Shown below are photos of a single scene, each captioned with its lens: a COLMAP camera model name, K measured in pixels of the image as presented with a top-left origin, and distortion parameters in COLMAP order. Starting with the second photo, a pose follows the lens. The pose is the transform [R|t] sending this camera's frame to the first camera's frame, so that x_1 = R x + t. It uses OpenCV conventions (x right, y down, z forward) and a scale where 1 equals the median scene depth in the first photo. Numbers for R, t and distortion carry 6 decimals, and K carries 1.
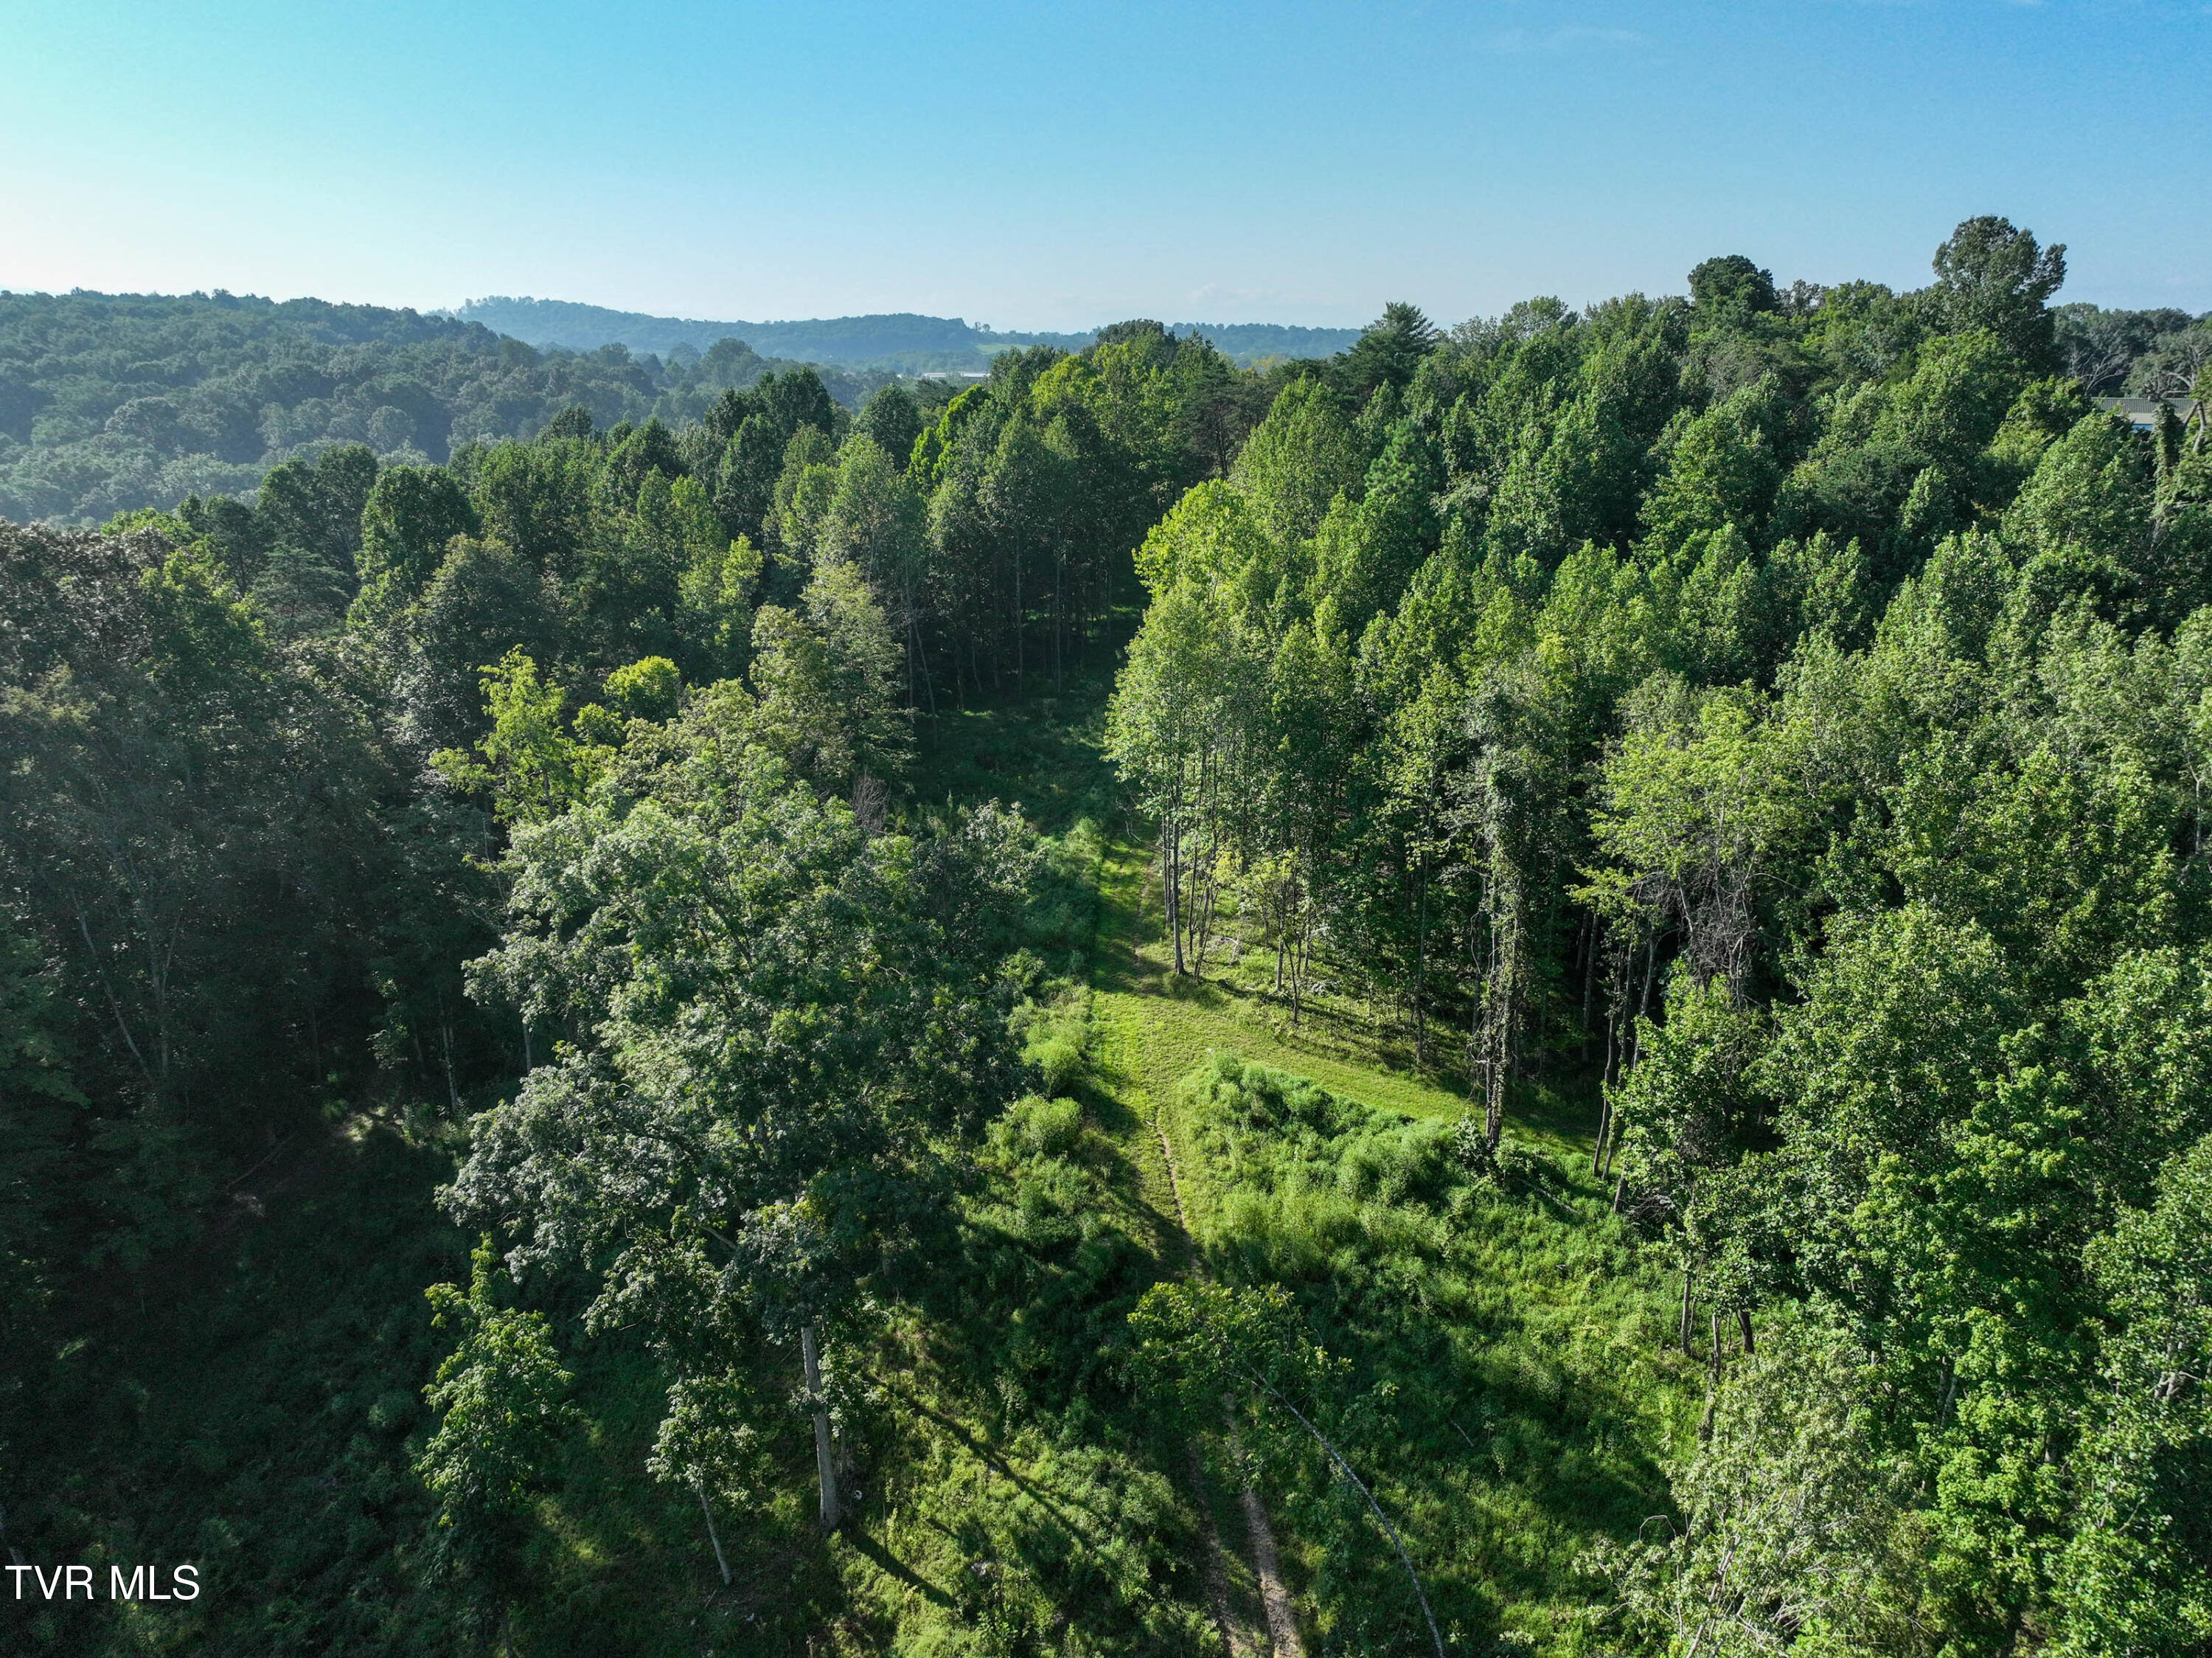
lens RADIAL K [[1544.4, 0, 1119.7], [0, 1544.4, 827.6], [0, 0, 1]] dist [-0.009385, 0.032837]
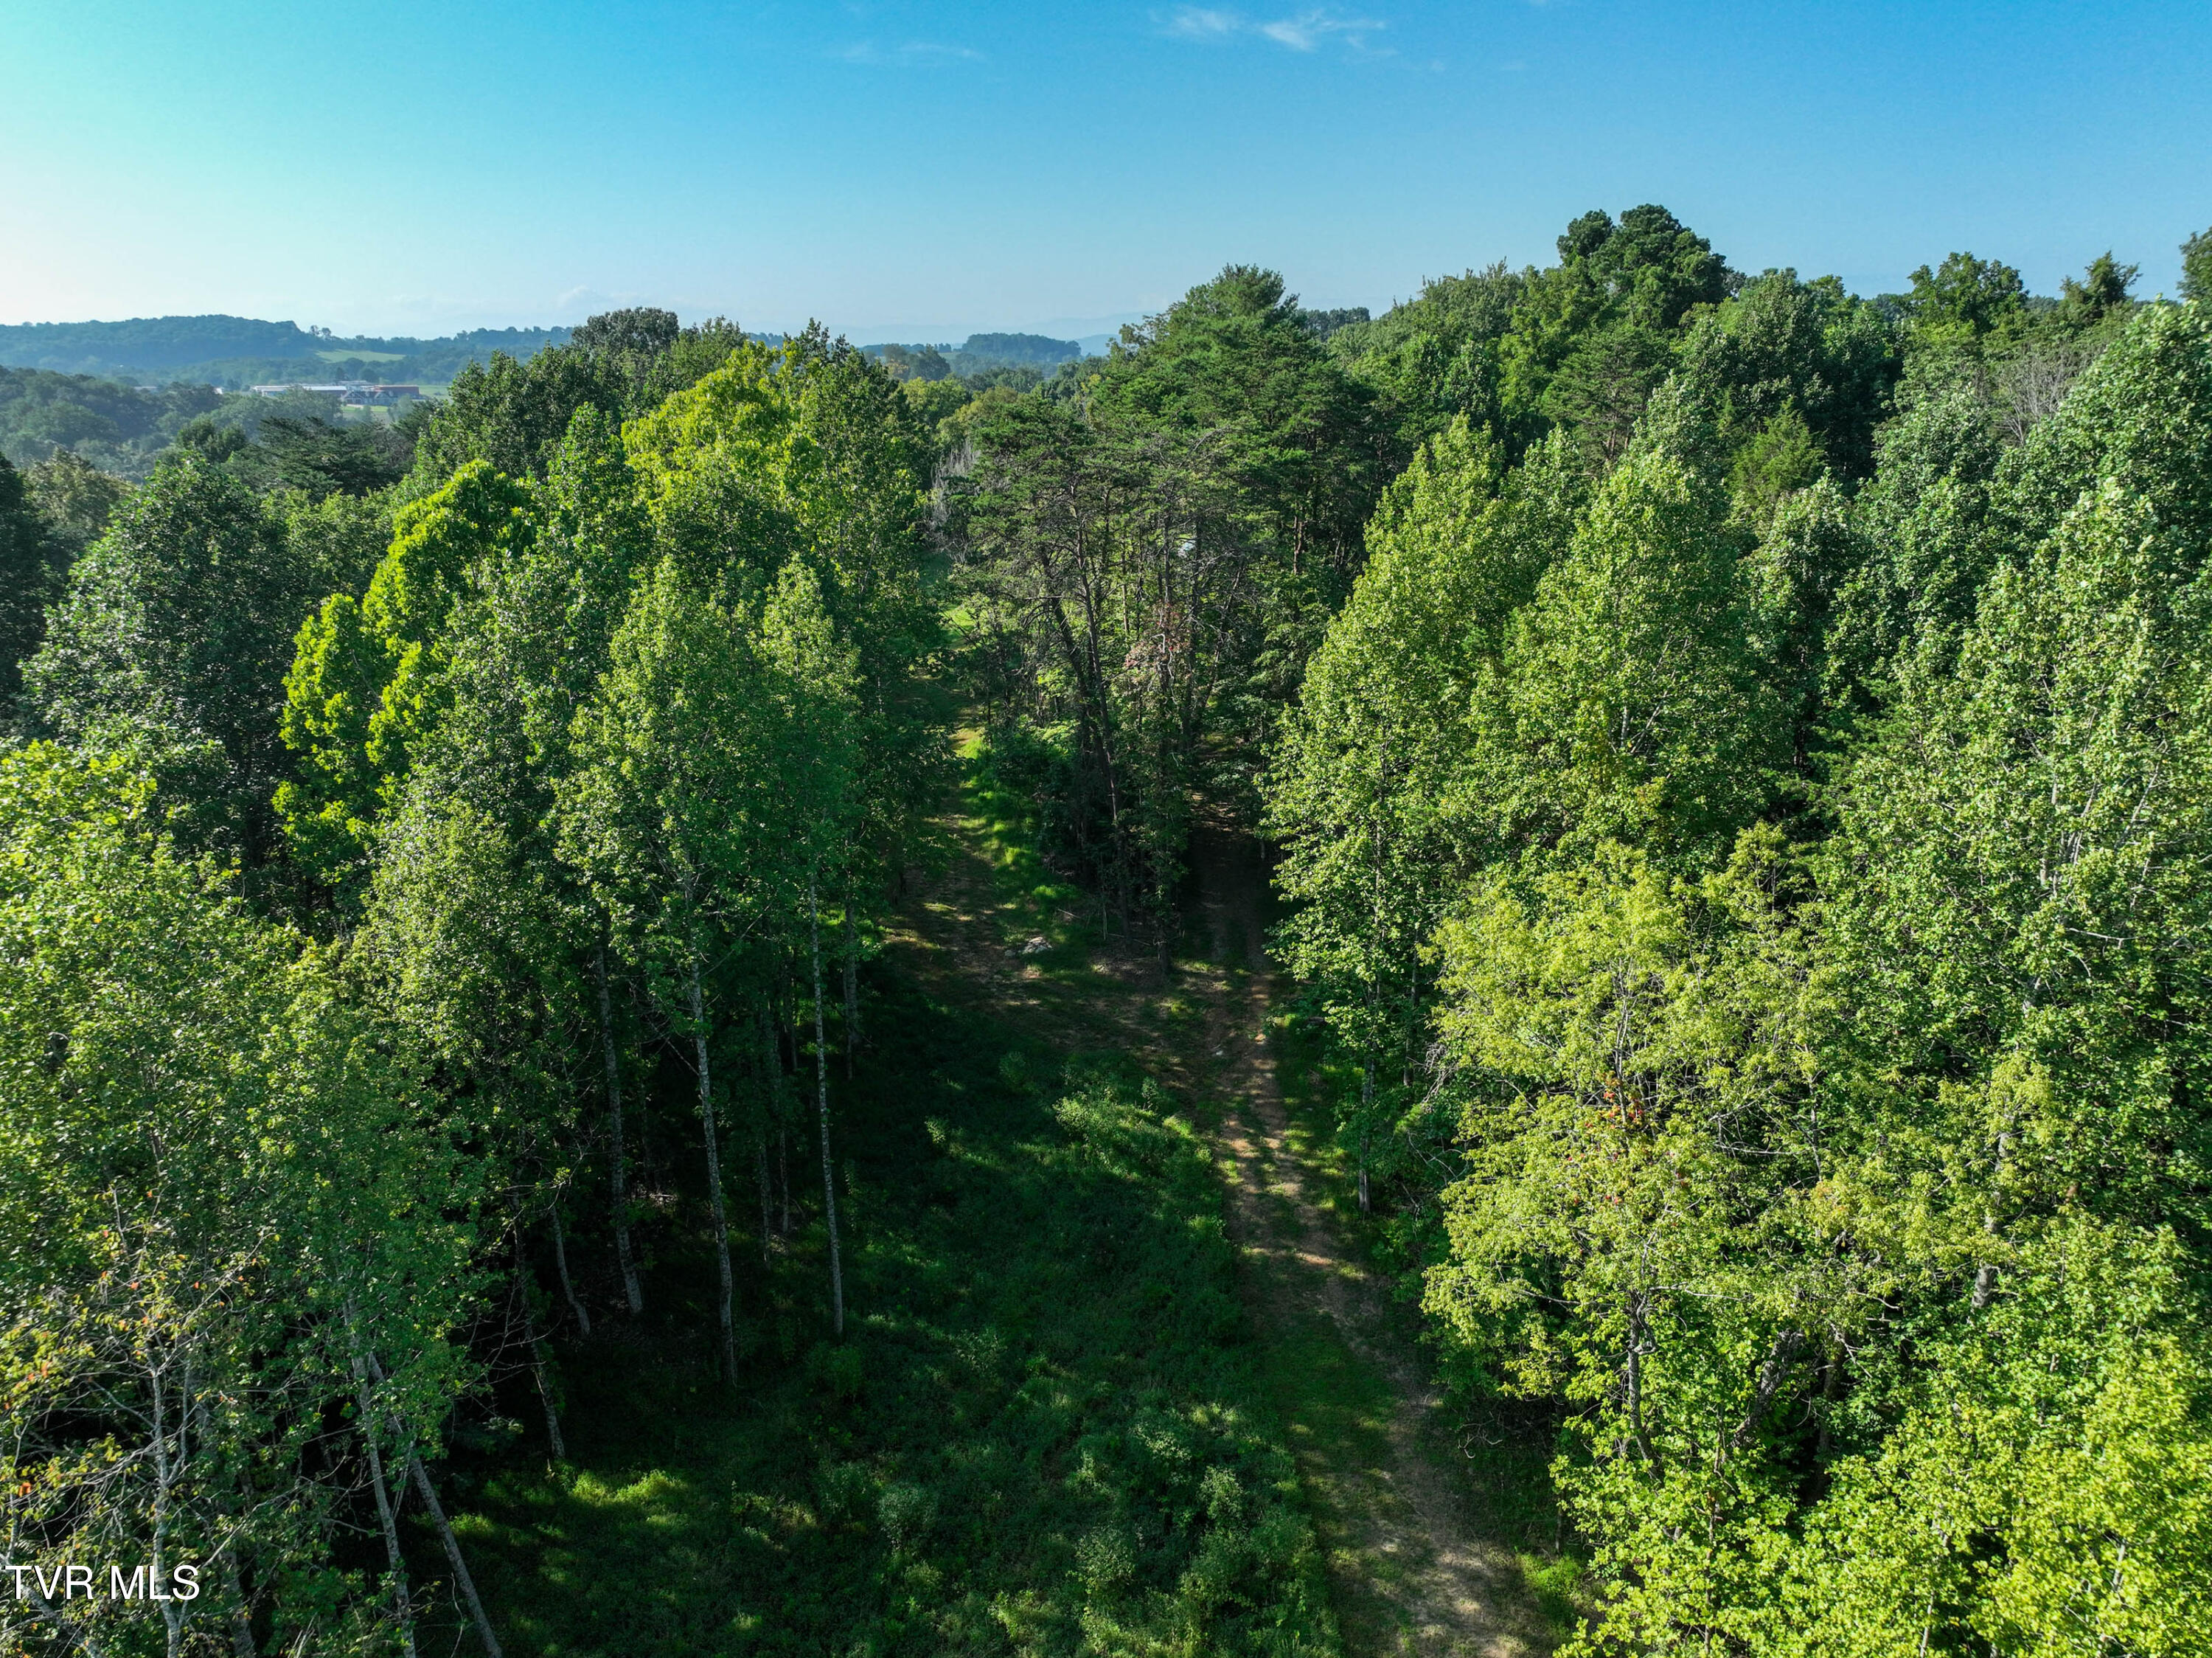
lens RADIAL K [[1544.4, 0, 1119.7], [0, 1544.4, 827.6], [0, 0, 1]] dist [-0.009385, 0.032837]
pose [[0.930661, -0.113755, 0.347749, -0.065944], [0.114768, 0.993234, 0.017759, -0.147126], [-0.347417, 0.023383, 0.937419, 0.473424]]
